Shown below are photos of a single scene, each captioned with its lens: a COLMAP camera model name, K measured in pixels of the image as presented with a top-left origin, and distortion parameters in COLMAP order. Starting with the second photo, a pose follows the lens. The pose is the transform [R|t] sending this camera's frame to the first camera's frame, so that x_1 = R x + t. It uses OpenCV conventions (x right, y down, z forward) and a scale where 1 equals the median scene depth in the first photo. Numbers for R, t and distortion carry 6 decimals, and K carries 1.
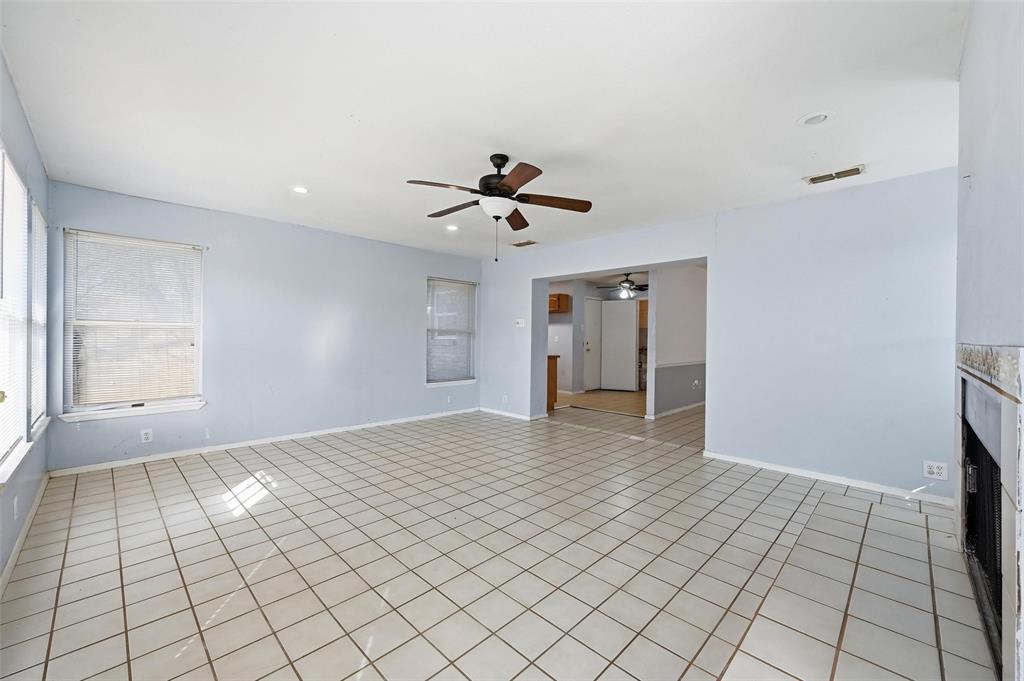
lens RADIAL K [[408.7, 0, 513.0], [0, 408.7, 338.6], [0, 0, 1]] dist [-0.003794, 0.000329]
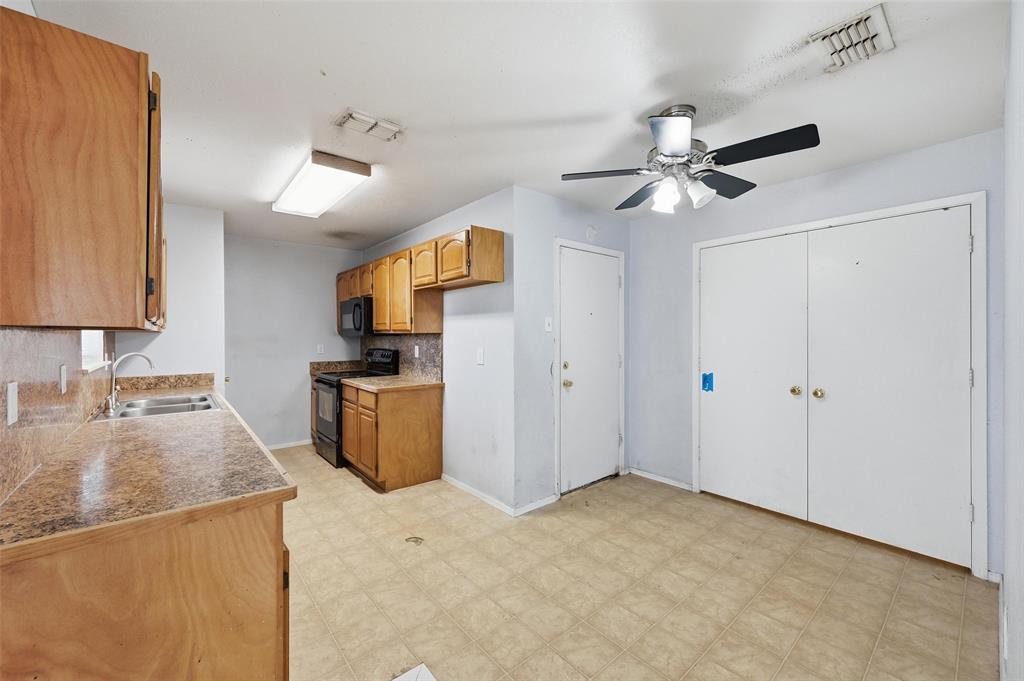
lens RADIAL K [[408.7, 0, 511.3], [0, 408.7, 335.5], [0, 0, 1]] dist [-0.003794, 0.000329]
pose [[0.995467, -0.008884, -0.094690, 0.171487], [0.008822, 0.999961, -0.001075, -0.016370], [0.094696, 0.000235, 0.995506, 0.632227]]
